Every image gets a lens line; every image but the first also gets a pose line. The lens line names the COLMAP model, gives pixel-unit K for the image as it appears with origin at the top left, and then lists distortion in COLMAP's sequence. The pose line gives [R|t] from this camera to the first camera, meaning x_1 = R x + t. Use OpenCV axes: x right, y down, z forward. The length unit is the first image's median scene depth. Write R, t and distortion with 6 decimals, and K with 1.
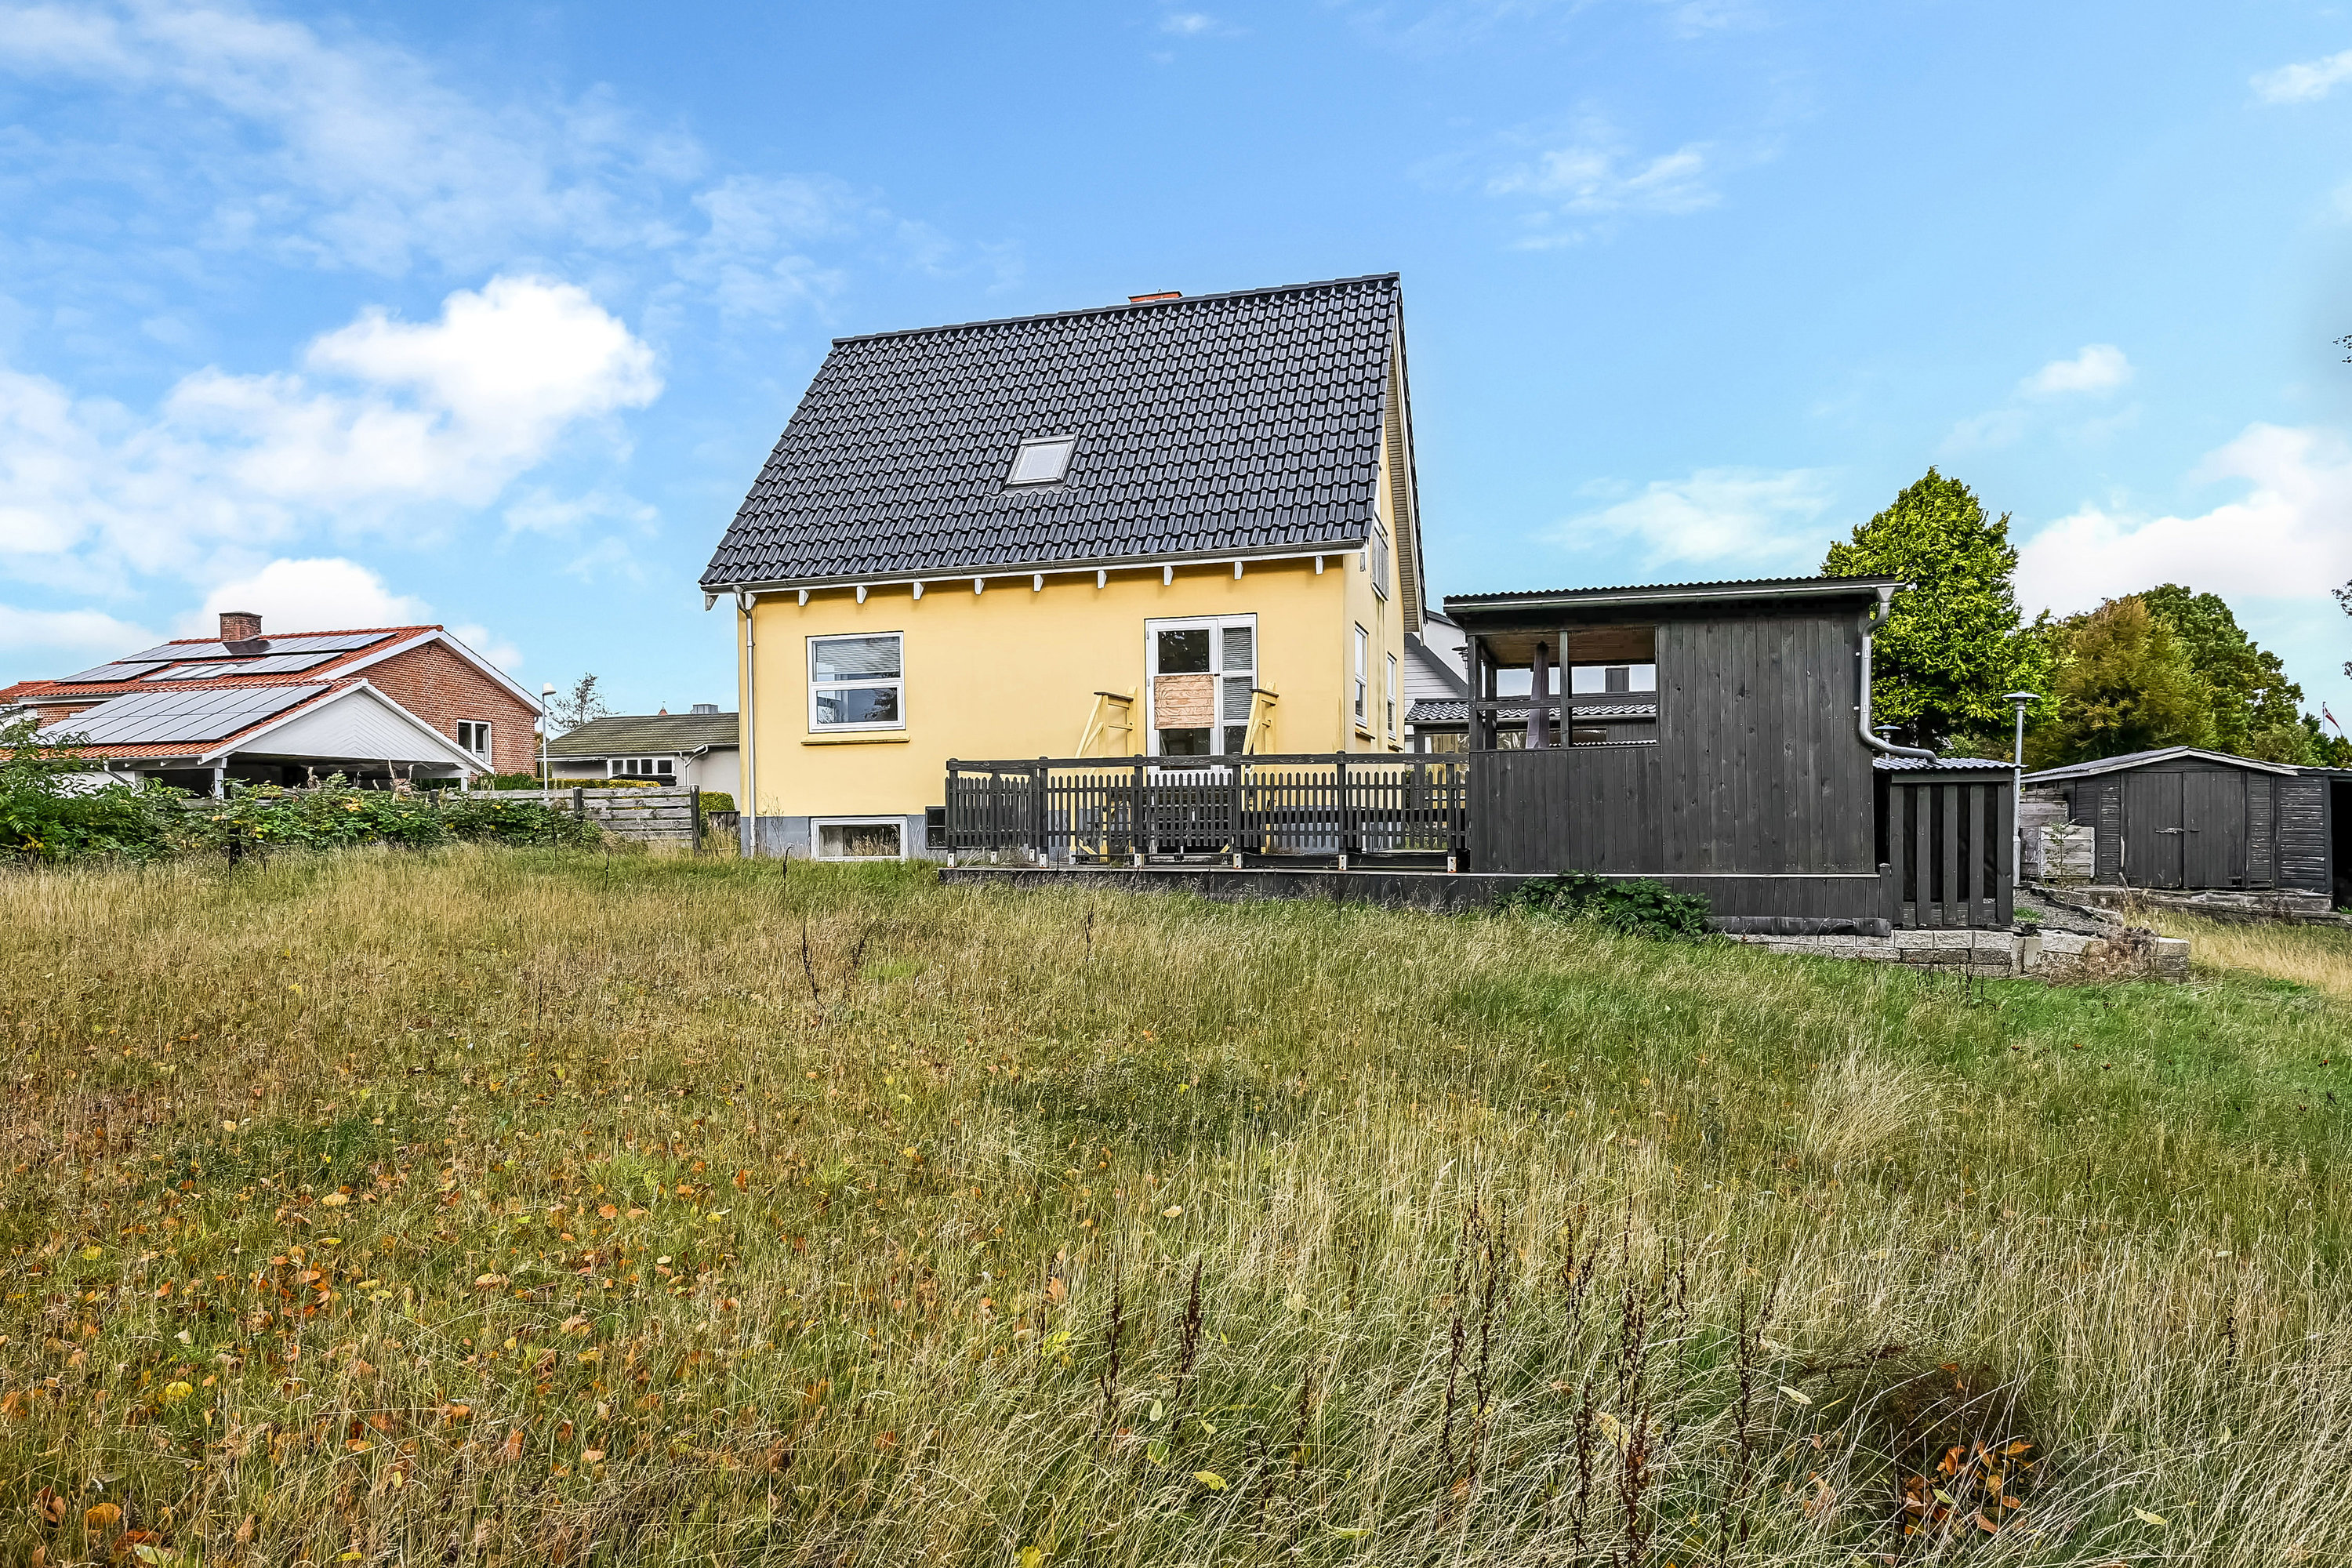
lens RADIAL K [[1514.9, 0, 1176.0], [0, 1514.9, 784.0], [0, 0, 1]] dist [0.004606, 0.000347]
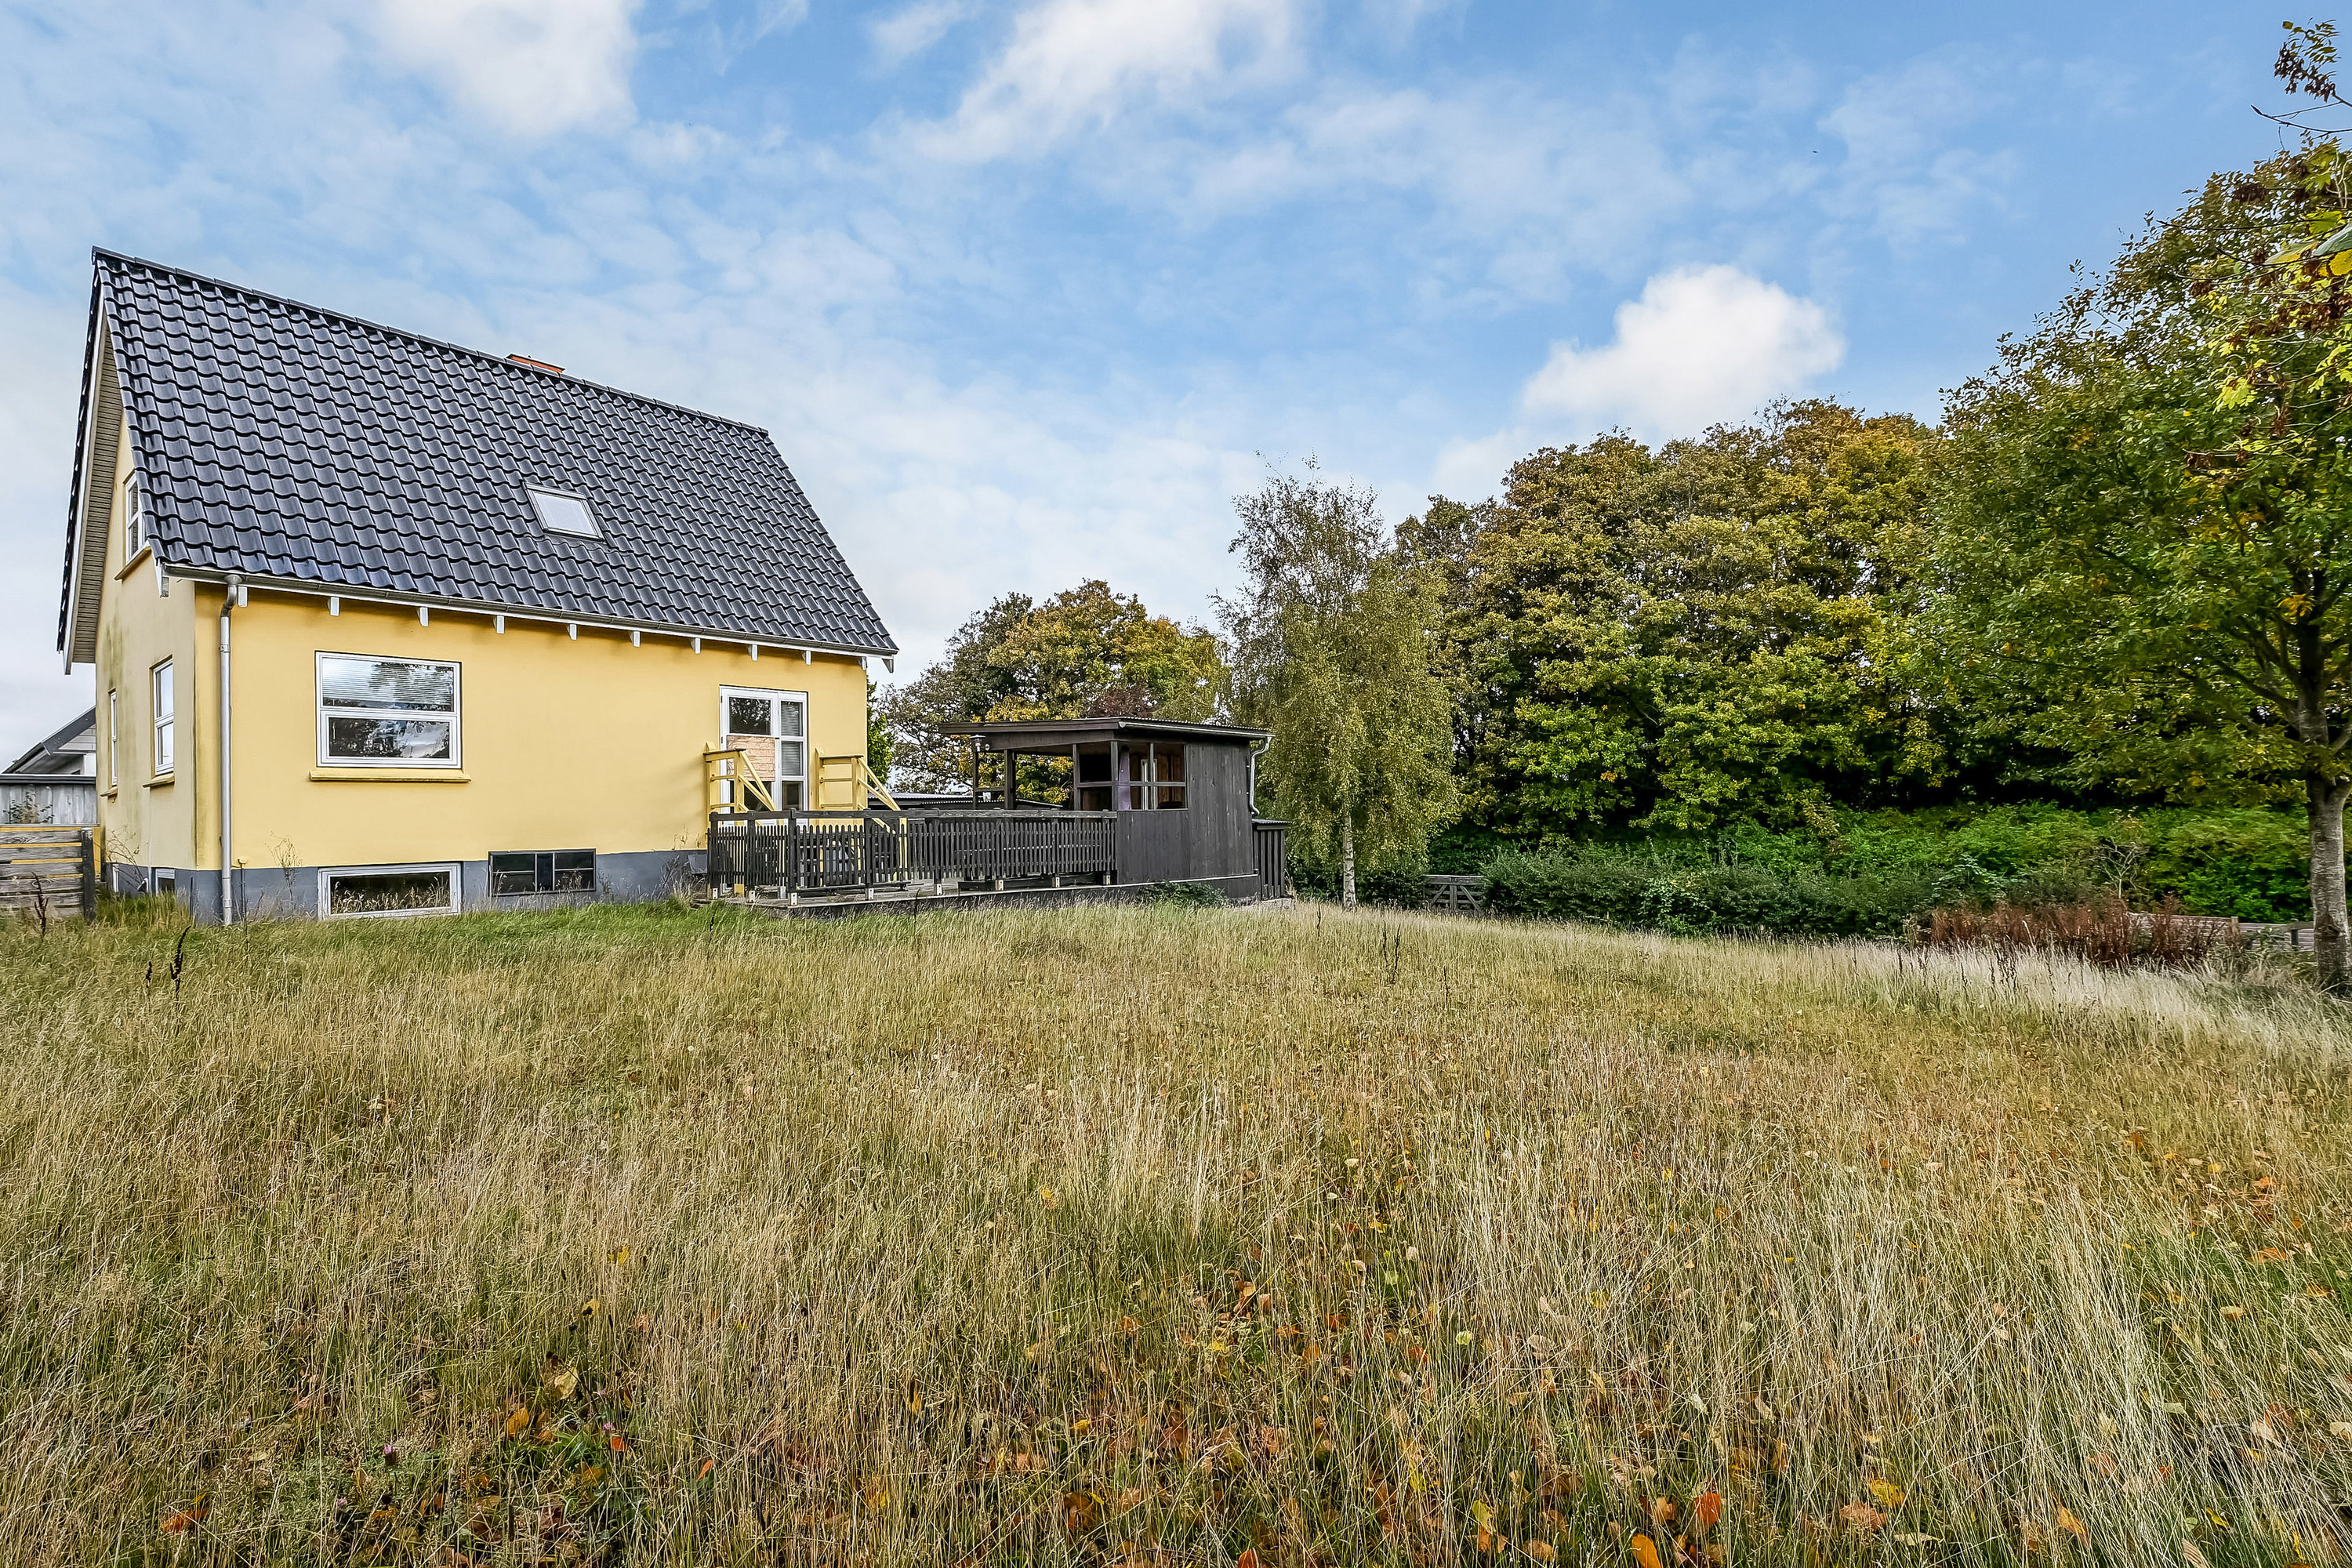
lens RADIAL K [[1141.0, 0, 1175.4], [0, 1141.0, 811.8], [0, 0, 1]] dist [-0.003127, -0.000720]
pose [[0.393013, 0.014330, 0.919421, -0.681372], [-0.006258, 0.999897, -0.012909, -0.003381], [-0.919511, -0.000681, 0.393063, 0.341213]]
